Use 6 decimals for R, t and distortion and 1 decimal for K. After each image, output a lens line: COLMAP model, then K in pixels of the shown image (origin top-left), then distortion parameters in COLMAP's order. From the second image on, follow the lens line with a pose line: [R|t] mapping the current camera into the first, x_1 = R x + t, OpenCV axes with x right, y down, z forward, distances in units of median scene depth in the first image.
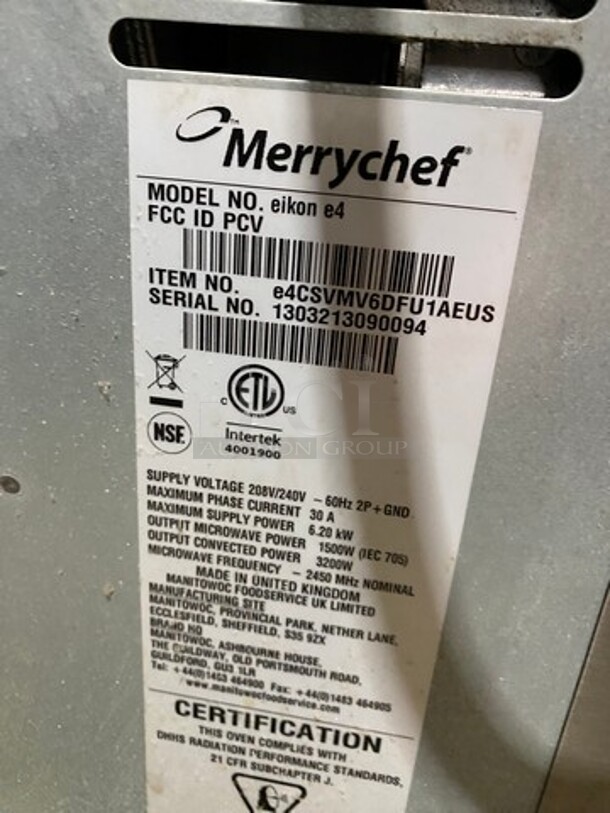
lens RADIAL K [[604.4, 0, 305.0], [0, 604.4, 406.5], [0, 0, 1]] dist [-0.004848, -0.001760]
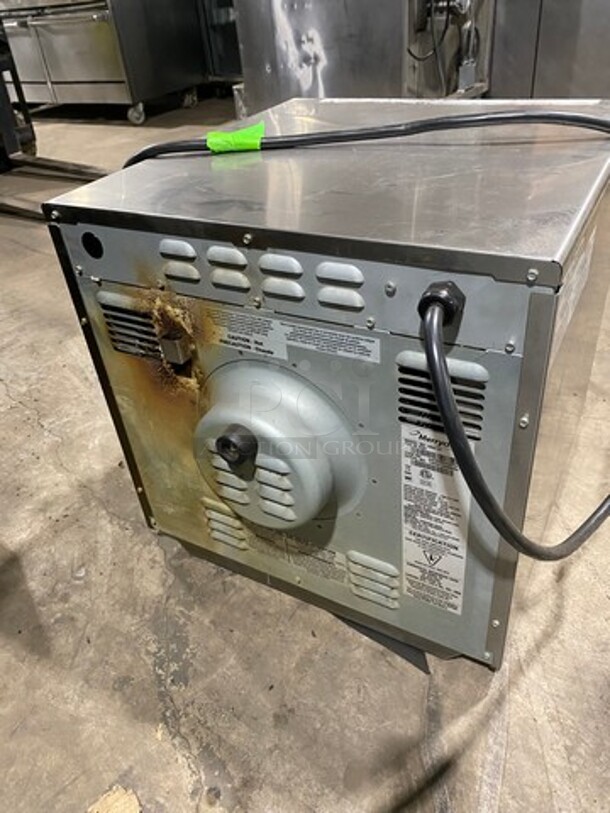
lens RADIAL K [[620.0, 0, 308.2], [0, 620.0, 402.9], [0, 0, 1]] dist [0.007382, -0.002054]
pose [[0.918442, 0.073005, -0.388760, 0.888542], [0.020469, 0.972732, 0.231026, -1.648343], [0.395025, -0.220142, 0.891904, -3.473824]]
